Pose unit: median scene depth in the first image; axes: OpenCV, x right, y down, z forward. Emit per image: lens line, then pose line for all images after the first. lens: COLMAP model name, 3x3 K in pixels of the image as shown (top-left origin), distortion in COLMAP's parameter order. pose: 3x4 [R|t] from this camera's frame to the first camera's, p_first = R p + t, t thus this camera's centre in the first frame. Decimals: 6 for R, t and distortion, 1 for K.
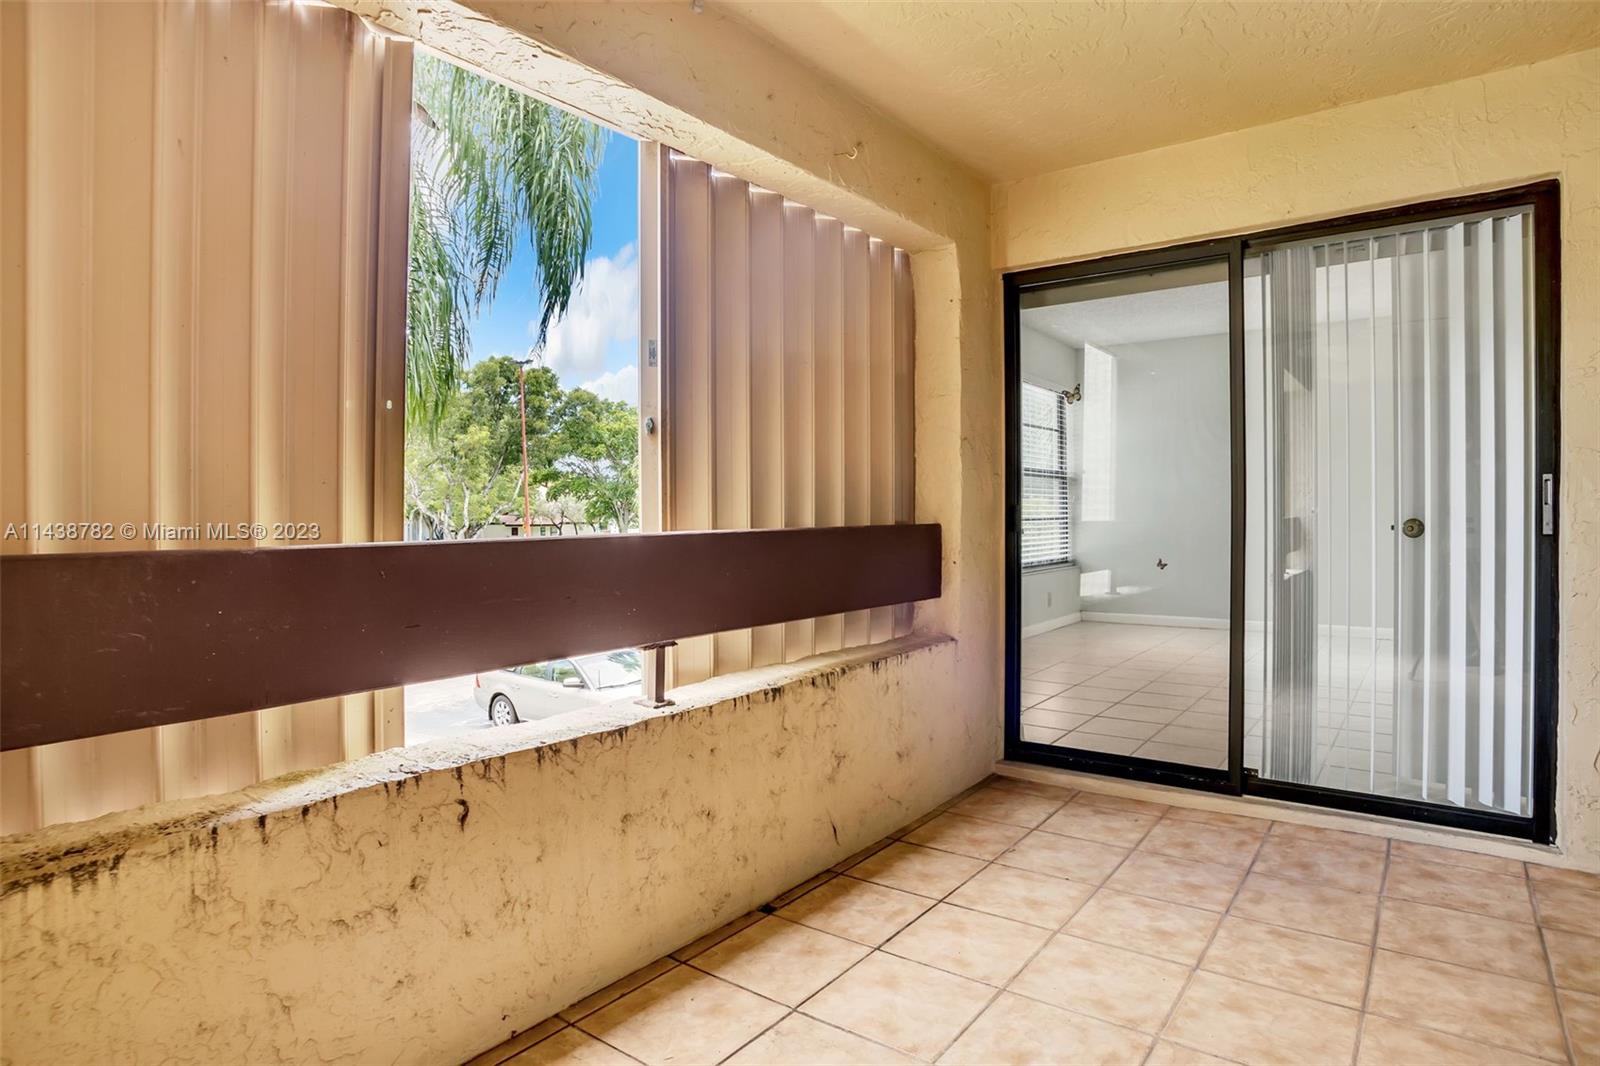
lens RADIAL K [[911.2, 0, 795.8], [0, 911.2, 525.7], [0, 0, 1]] dist [-0.061468, 0.031219]
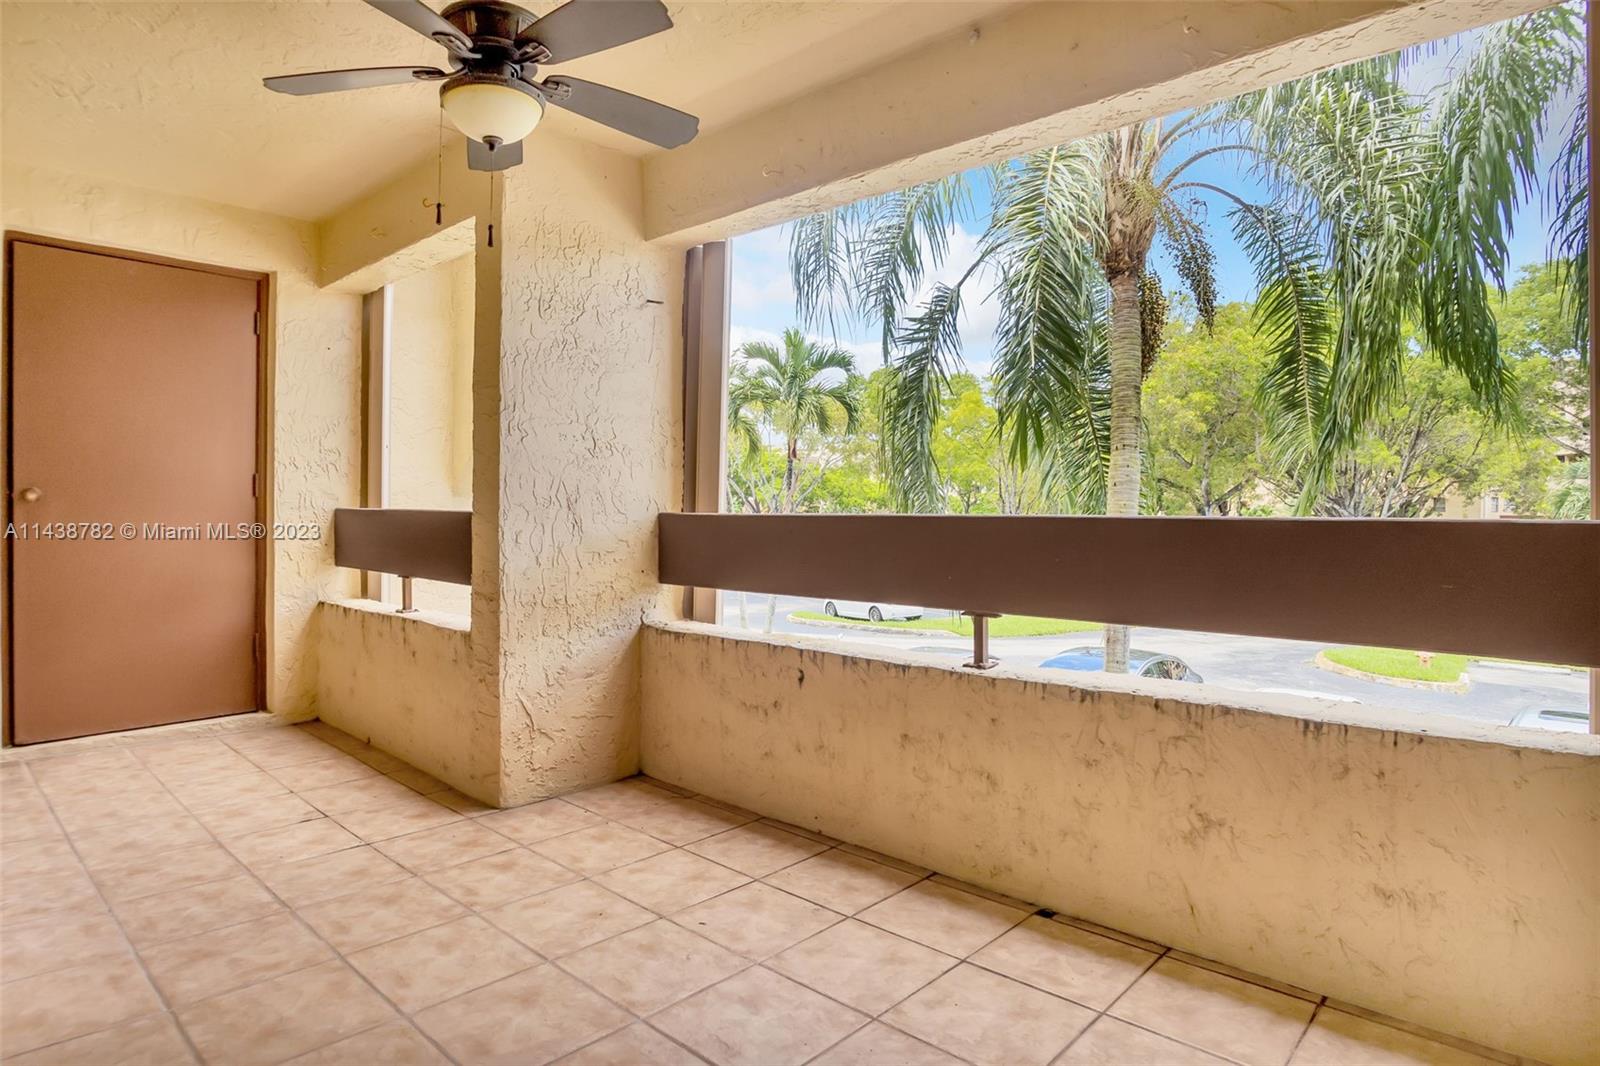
lens RADIAL K [[1039.6, 0, 799.5], [0, 1039.6, 494.0], [0, 0, 1]] dist [-0.124995, 0.103277]
pose [[-0.166234, 0.003776, -0.986079, 1.056000], [-0.001931, 0.999990, 0.004154, -0.019200], [0.986084, 0.002595, -0.166225, 0.915594]]
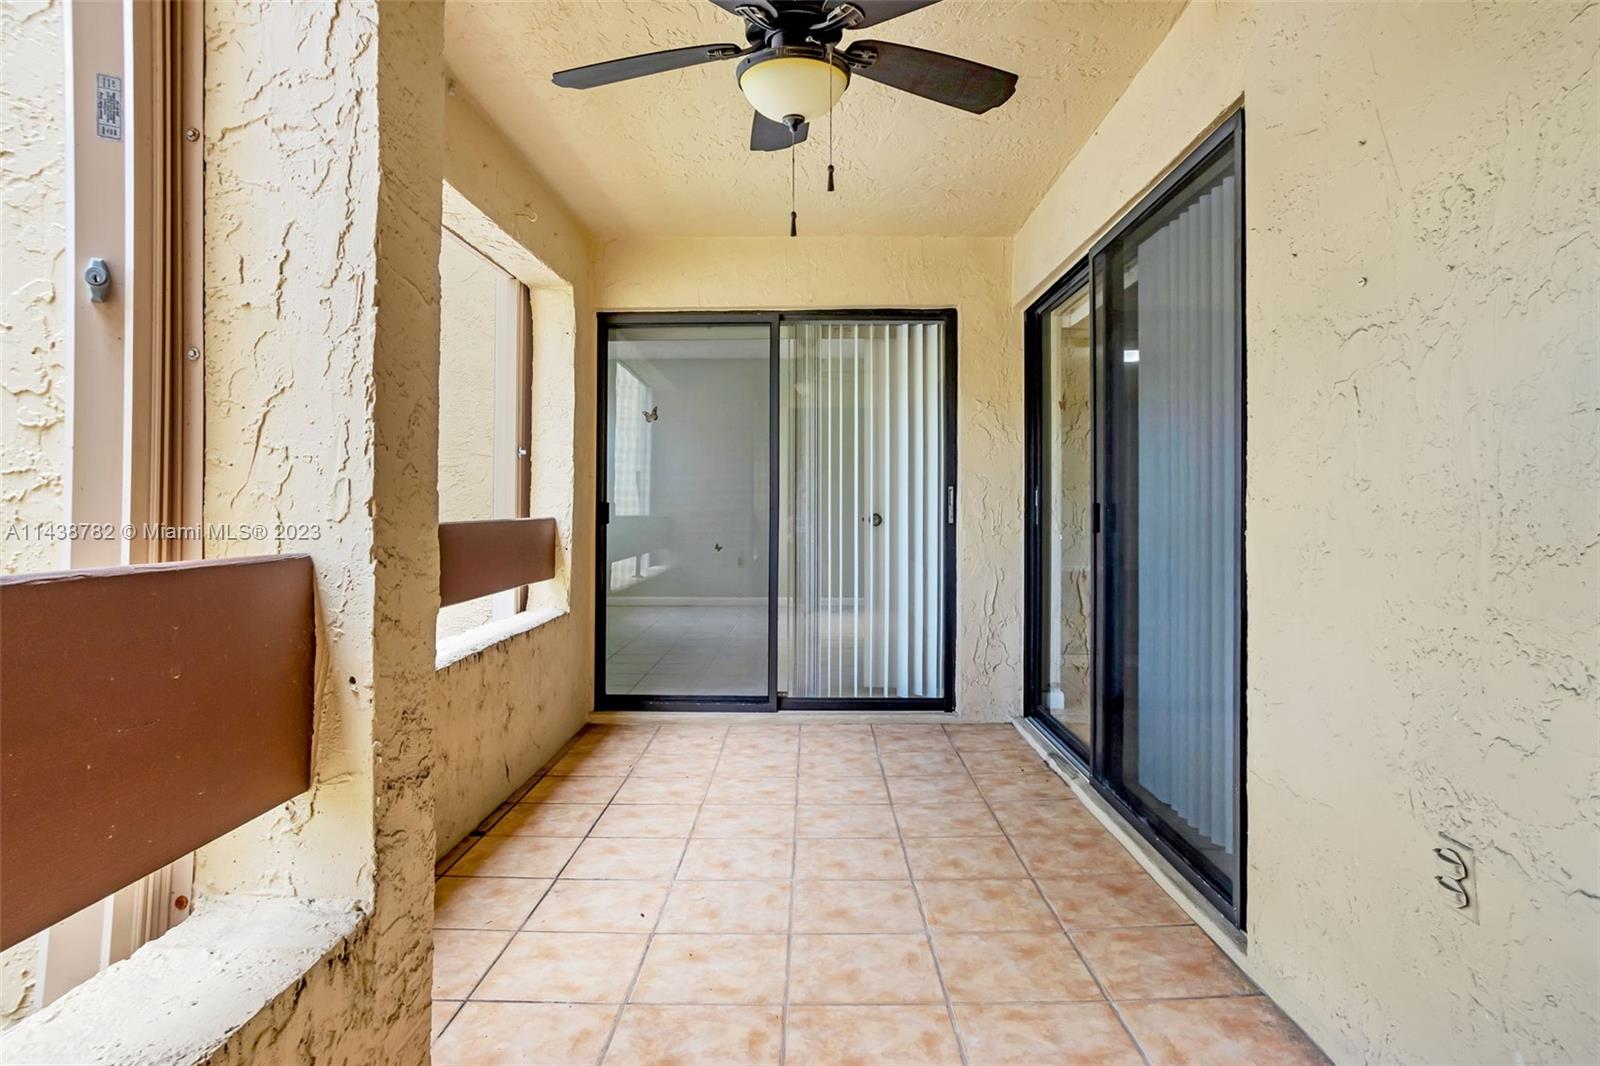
lens RADIAL K [[911.2, 0, 795.8], [0, 911.2, 525.7], [0, 0, 1]] dist [-0.061468, 0.031219]
pose [[0.825569, -0.005143, 0.564278, -0.361014], [0.000133, 0.999960, 0.008919, -0.001184], [-0.564301, -0.007288, 0.825537, -0.241519]]
